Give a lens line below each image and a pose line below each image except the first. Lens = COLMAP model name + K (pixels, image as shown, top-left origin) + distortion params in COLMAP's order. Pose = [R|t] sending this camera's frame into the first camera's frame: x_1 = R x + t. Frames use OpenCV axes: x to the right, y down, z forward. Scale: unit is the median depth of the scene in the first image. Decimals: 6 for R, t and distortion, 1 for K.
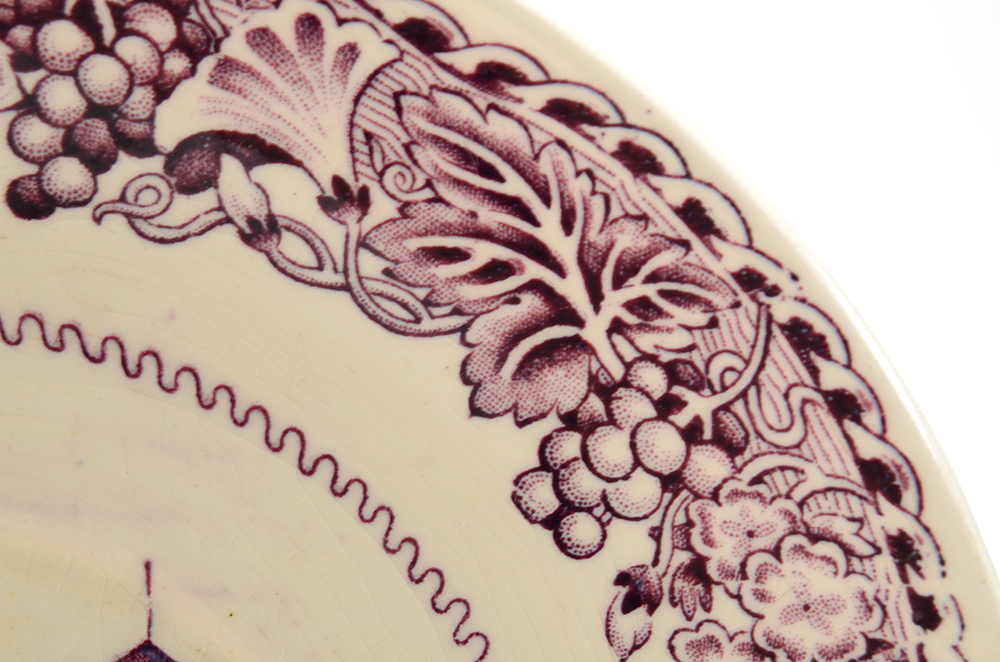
lens RADIAL K [[2141.5, 0, 499.5], [0, 2141.5, 349.6], [0, 0, 1]] dist [-0.021647, -0.047744]
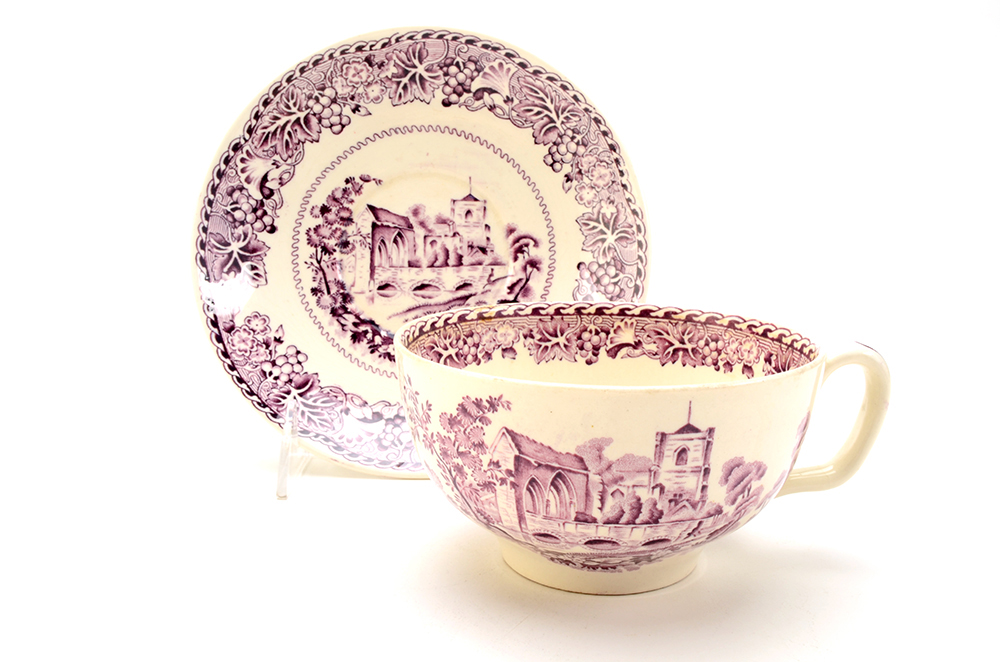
lens RADIAL K [[1074.4, 0, 500.0], [0, 1074.4, 331.0], [0, 0, 1]] dist [-0.088198, -0.002416]
pose [[0.993297, -0.010799, -0.115086, 0.193529], [0.010999, 0.999939, 0.001105, 0.475167], [0.115067, -0.002363, 0.993355, -1.519176]]
